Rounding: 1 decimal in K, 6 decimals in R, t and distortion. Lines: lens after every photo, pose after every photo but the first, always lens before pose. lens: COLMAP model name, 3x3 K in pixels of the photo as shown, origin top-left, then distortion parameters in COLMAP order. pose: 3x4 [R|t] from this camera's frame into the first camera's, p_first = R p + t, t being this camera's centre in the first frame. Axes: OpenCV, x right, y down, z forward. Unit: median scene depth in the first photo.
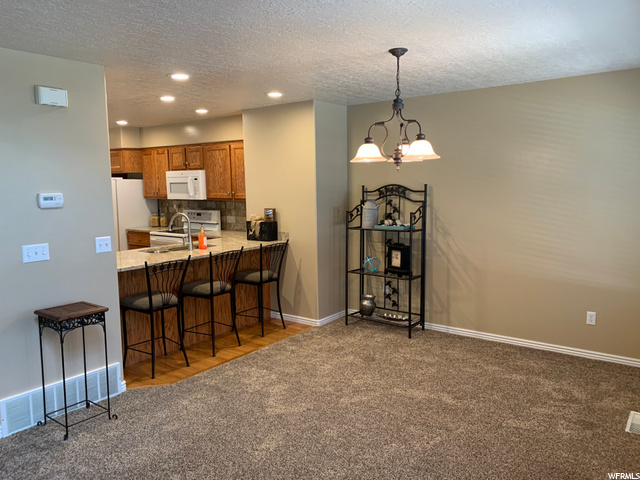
lens RADIAL K [[488.2, 0, 317.9], [0, 488.2, 229.5], [0, 0, 1]] dist [0.062255, -0.097504]
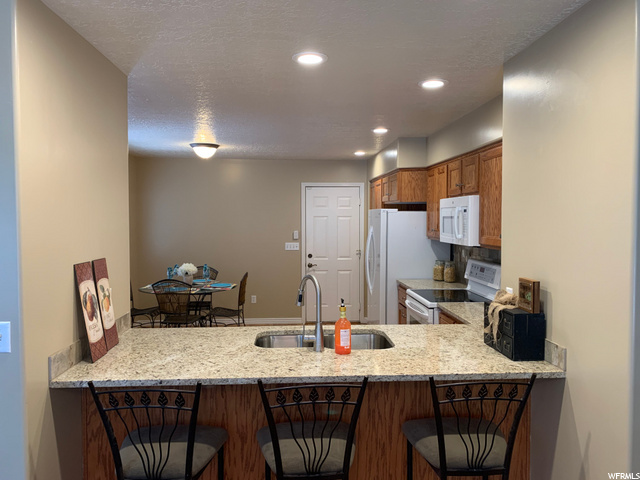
lens RADIAL K [[482.0, 0, 317.9], [0, 482.0, 248.1], [0, 0, 1]] dist [0.062202, -0.000514]
pose [[0.644025, 0.063346, -0.762377, 0.080302], [-0.086429, 0.996210, 0.009763, -0.046991], [0.760107, 0.059604, 0.647059, 0.476083]]
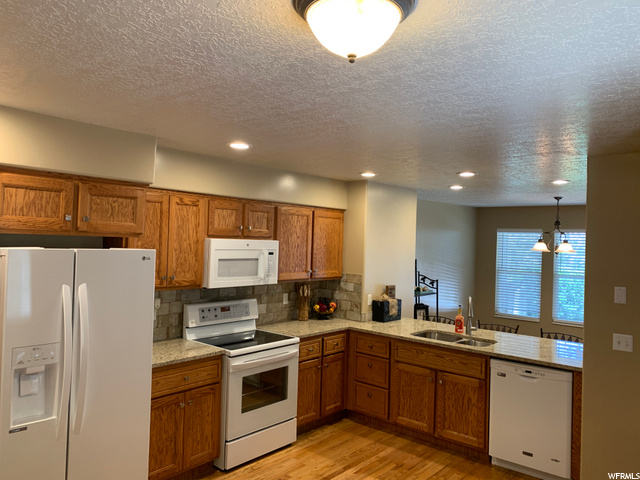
lens RADIAL K [[488.2, 0, 317.9], [0, 488.2, 229.5], [0, 0, 1]] dist [0.062255, -0.097504]
pose [[0.066716, 0.041572, 0.996906, -0.877163], [0.071243, 0.996383, -0.046318, -0.096328], [-0.995225, 0.074112, 0.063513, 0.860555]]
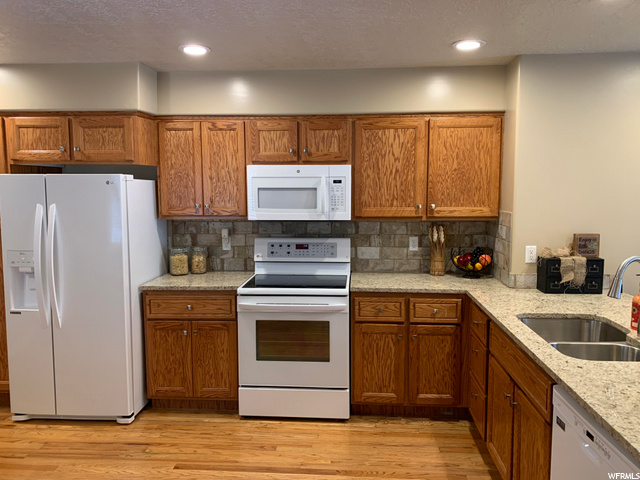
lens RADIAL K [[488.2, 0, 317.9], [0, 488.2, 229.5], [0, 0, 1]] dist [0.062255, -0.097504]
pose [[0.837719, -0.032512, 0.545133, -0.535677], [0.044124, 0.998992, -0.008225, -0.045749], [-0.544317, 0.030944, 0.838309, 0.552360]]
